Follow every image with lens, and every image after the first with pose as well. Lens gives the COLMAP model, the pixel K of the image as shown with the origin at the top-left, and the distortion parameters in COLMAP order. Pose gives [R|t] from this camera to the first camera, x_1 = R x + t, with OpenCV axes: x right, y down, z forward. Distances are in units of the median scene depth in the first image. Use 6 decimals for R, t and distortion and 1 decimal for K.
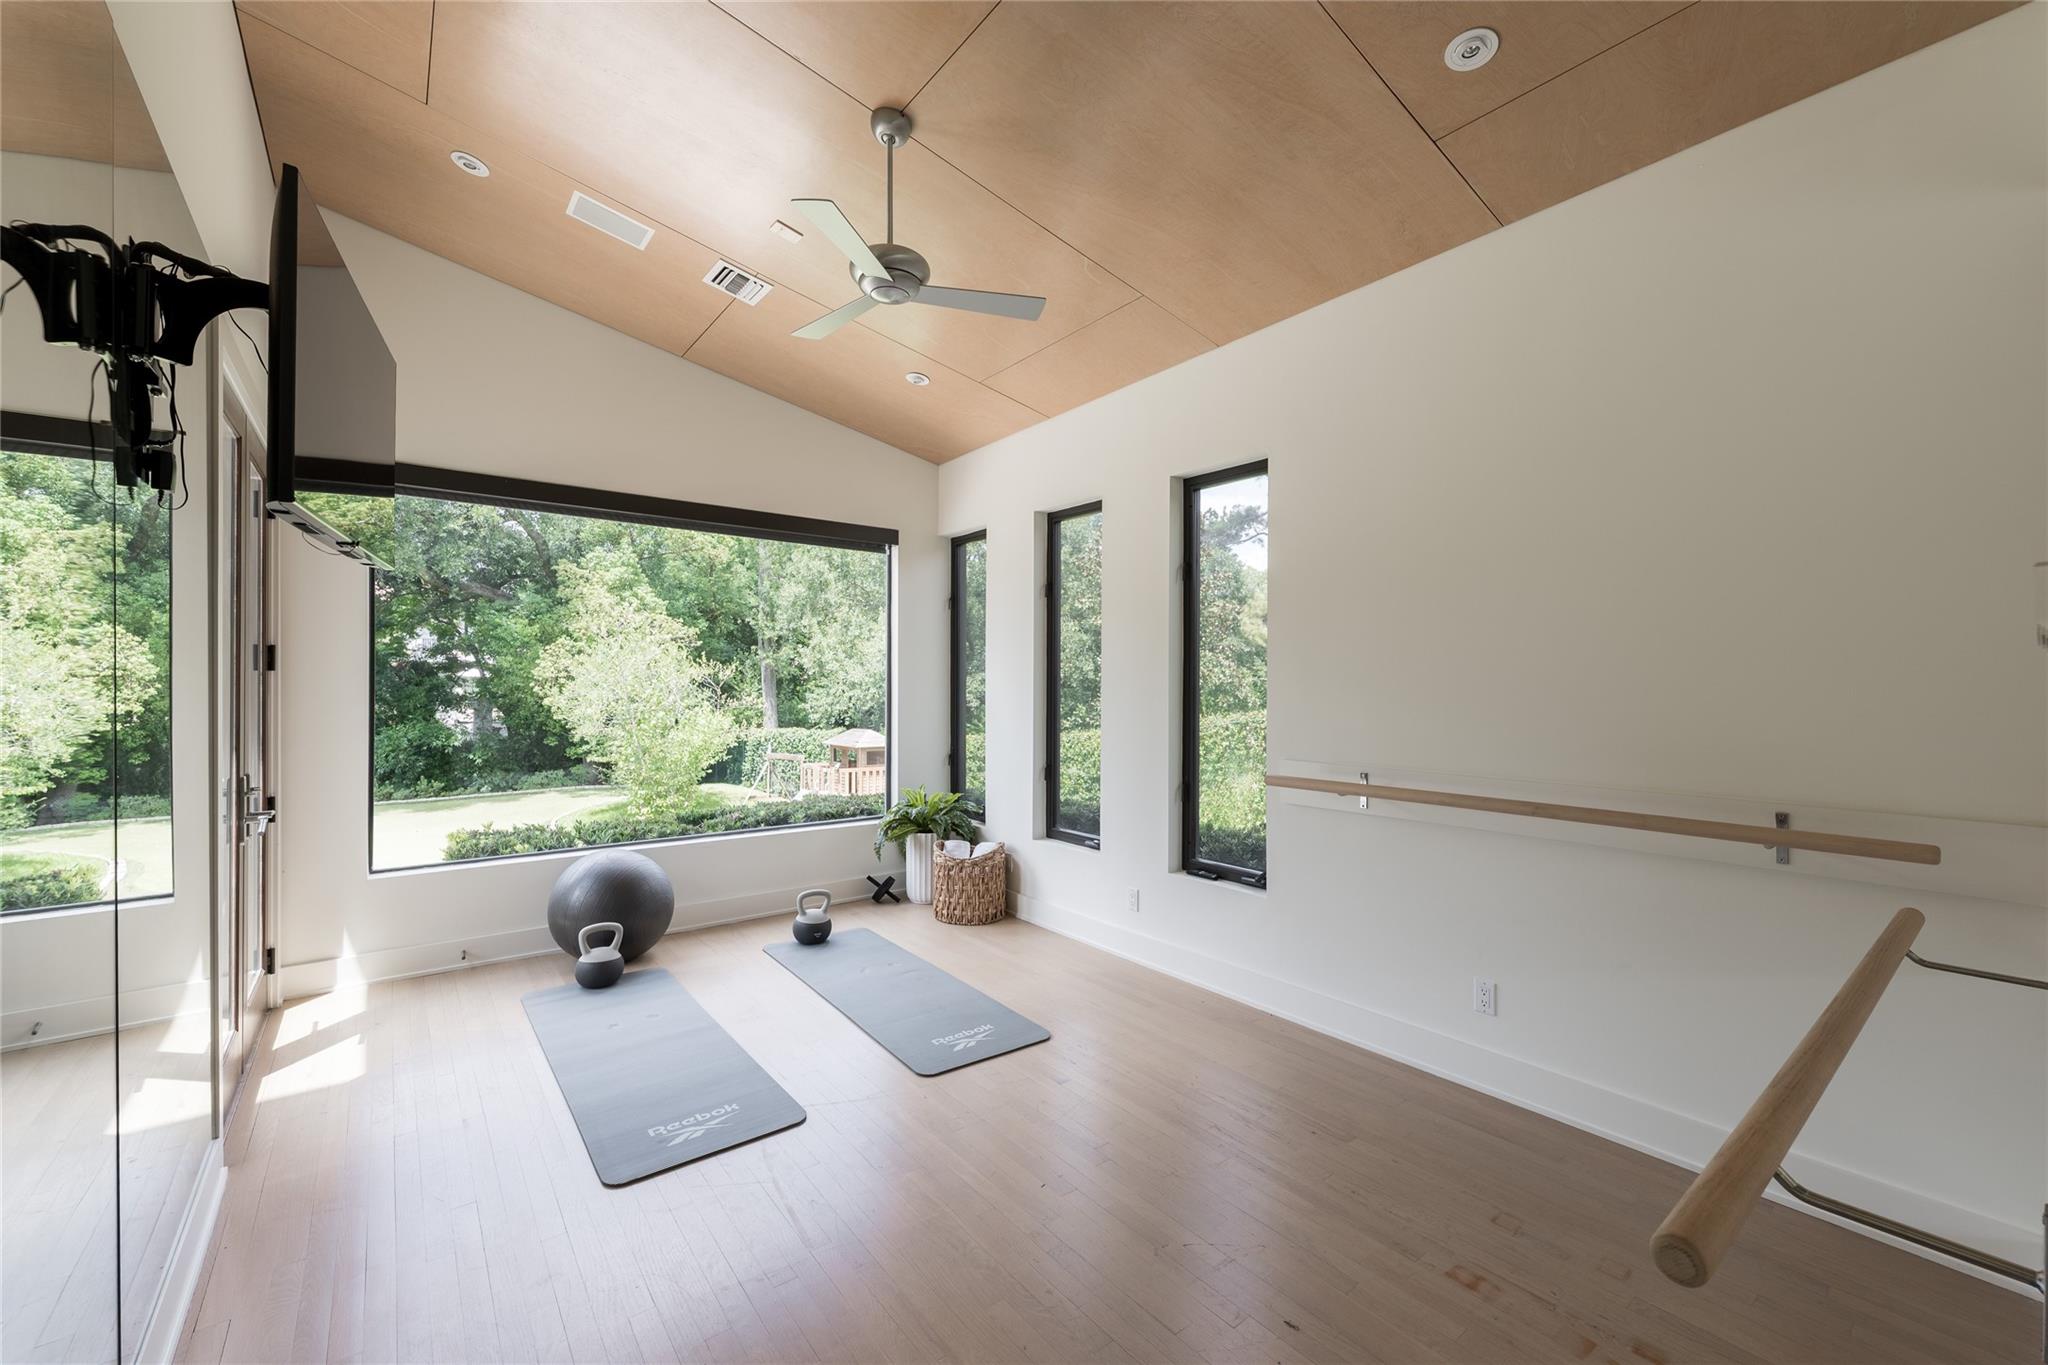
lens RADIAL K [[808.5, 0, 1021.8], [0, 808.5, 685.9], [0, 0, 1]] dist [0.000559, -0.000589]
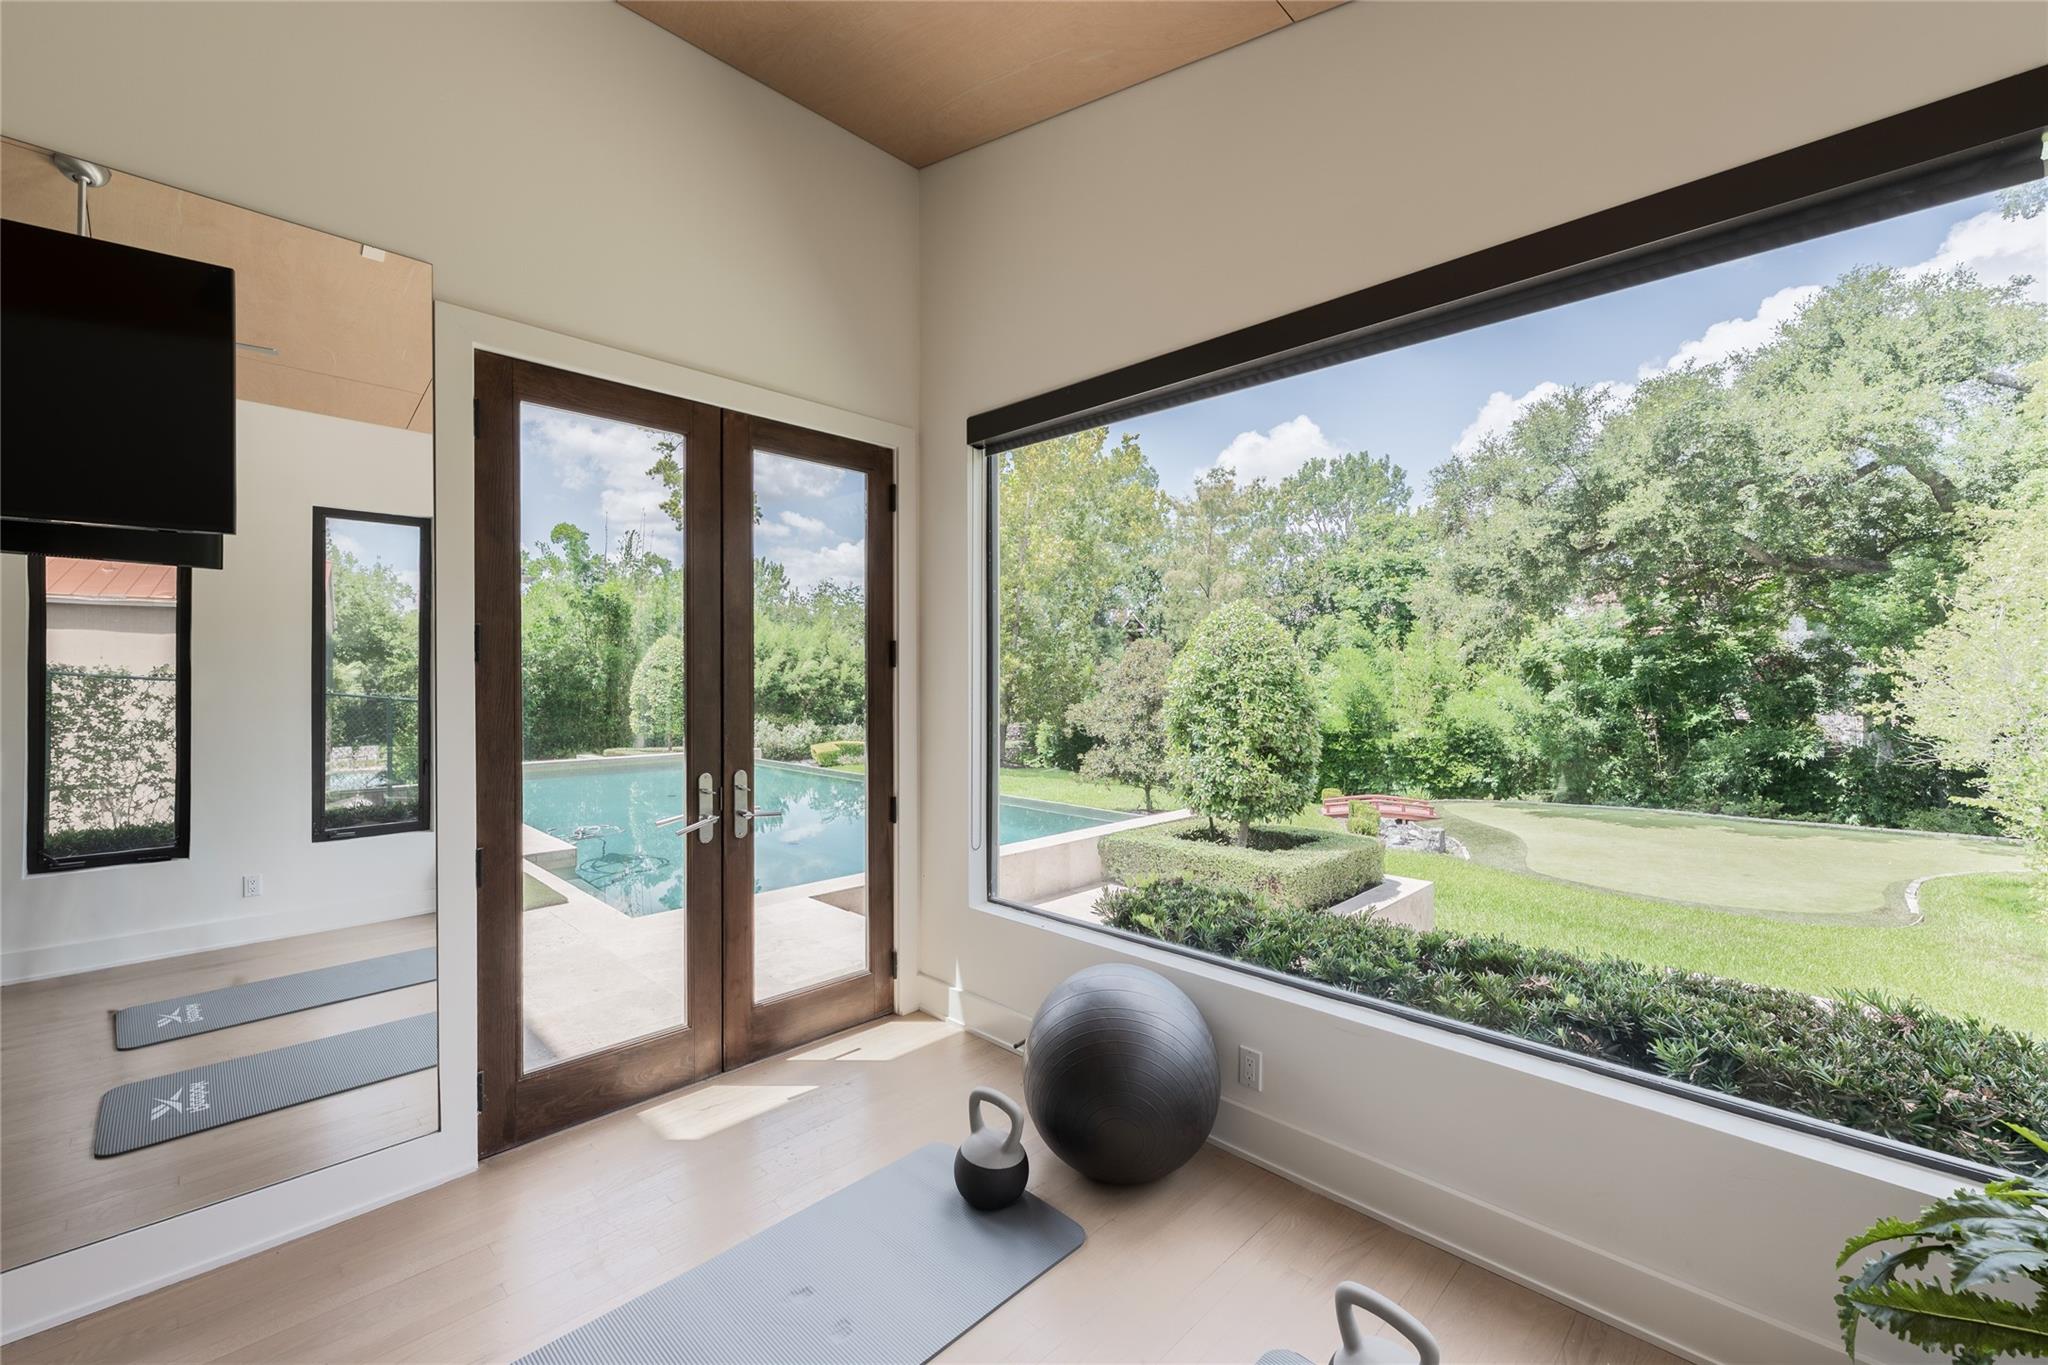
lens RADIAL K [[808.5, 0, 1030.4], [0, 808.5, 678.5], [0, 0, 1]] dist [0.000559, -0.000589]
pose [[0.122406, -0.005435, -0.992465, 0.011635], [-0.000908, 0.999984, -0.005589, -0.001764], [0.992480, 0.001586, 0.122399, 0.123478]]
